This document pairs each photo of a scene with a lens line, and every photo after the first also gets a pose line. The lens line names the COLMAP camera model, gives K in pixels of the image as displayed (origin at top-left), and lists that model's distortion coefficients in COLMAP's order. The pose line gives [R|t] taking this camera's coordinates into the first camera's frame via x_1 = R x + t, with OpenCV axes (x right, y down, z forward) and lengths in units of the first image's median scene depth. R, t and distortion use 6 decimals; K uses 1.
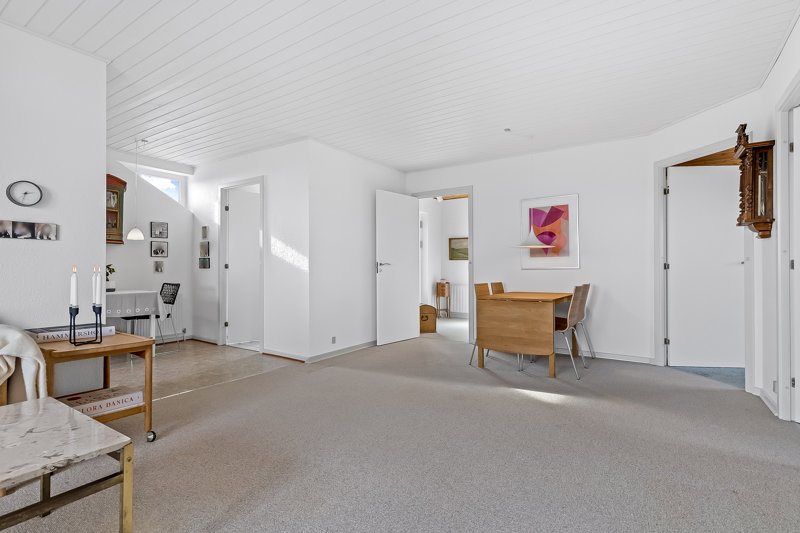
lens RADIAL K [[396.8, 0, 407.2], [0, 396.8, 266.3], [0, 0, 1]] dist [0.006428, -0.002630]
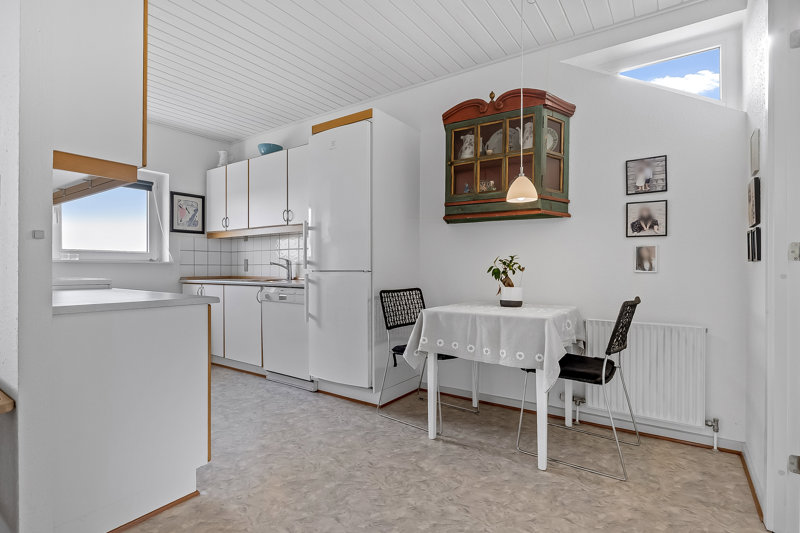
lens RADIAL K [[396.8, 0, 402.9], [0, 396.8, 265.1], [0, 0, 1]] dist [0.006428, -0.002630]
pose [[-0.013155, -0.006151, -0.999895, -0.179192], [0.006480, 0.999960, -0.006237, 0.009267], [0.999892, -0.006562, -0.013114, 0.740974]]
